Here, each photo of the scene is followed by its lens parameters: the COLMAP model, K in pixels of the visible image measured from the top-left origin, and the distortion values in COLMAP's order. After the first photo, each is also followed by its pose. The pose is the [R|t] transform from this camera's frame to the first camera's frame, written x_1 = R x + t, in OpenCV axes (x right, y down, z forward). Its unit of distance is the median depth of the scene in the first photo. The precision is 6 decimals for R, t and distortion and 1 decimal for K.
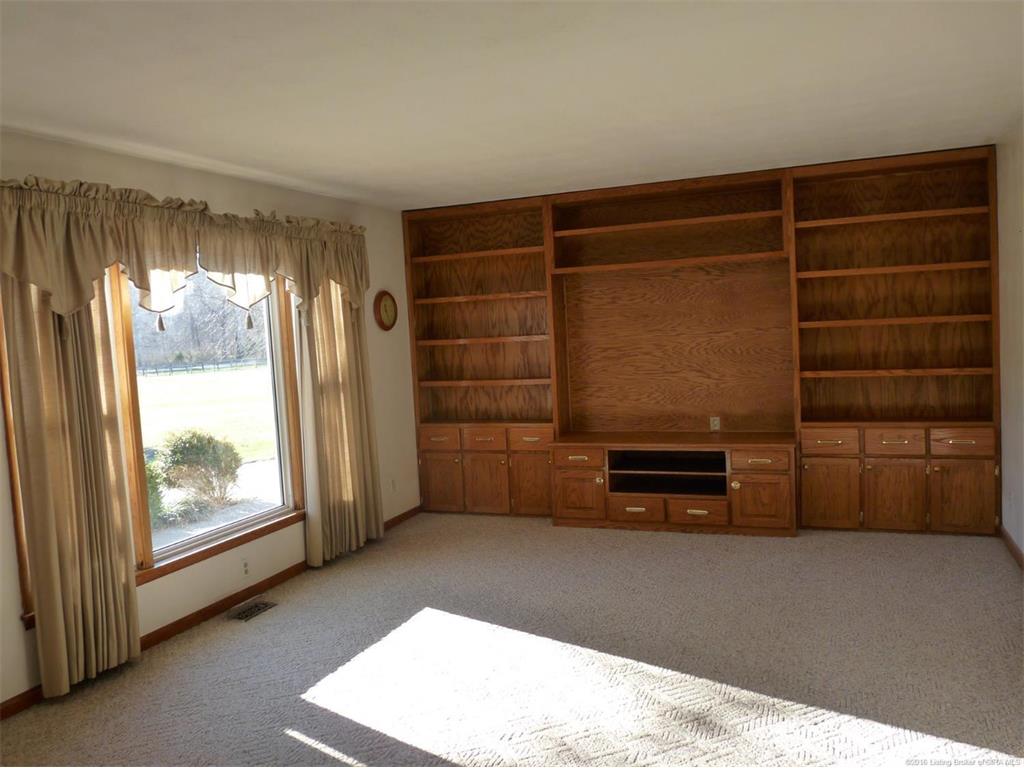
lens RADIAL K [[822.4, 0, 512.0], [0, 822.4, 384.0], [0, 0, 1]] dist [-0.010317, -0.024439]
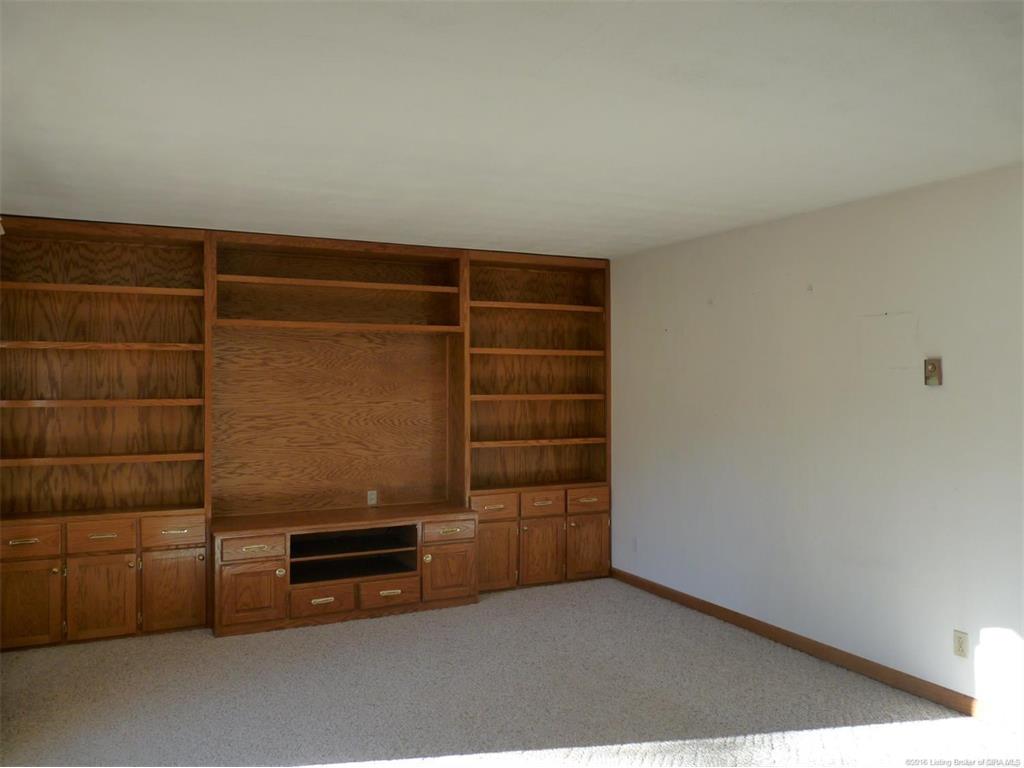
lens RADIAL K [[822.4, 0, 512.0], [0, 822.4, 384.0], [0, 0, 1]] dist [-0.010317, -0.024439]
pose [[0.661519, 0.049453, 0.748296, -0.389765], [0.021786, 0.996135, -0.085091, 0.001463], [-0.749612, 0.072591, 0.657884, 0.257161]]
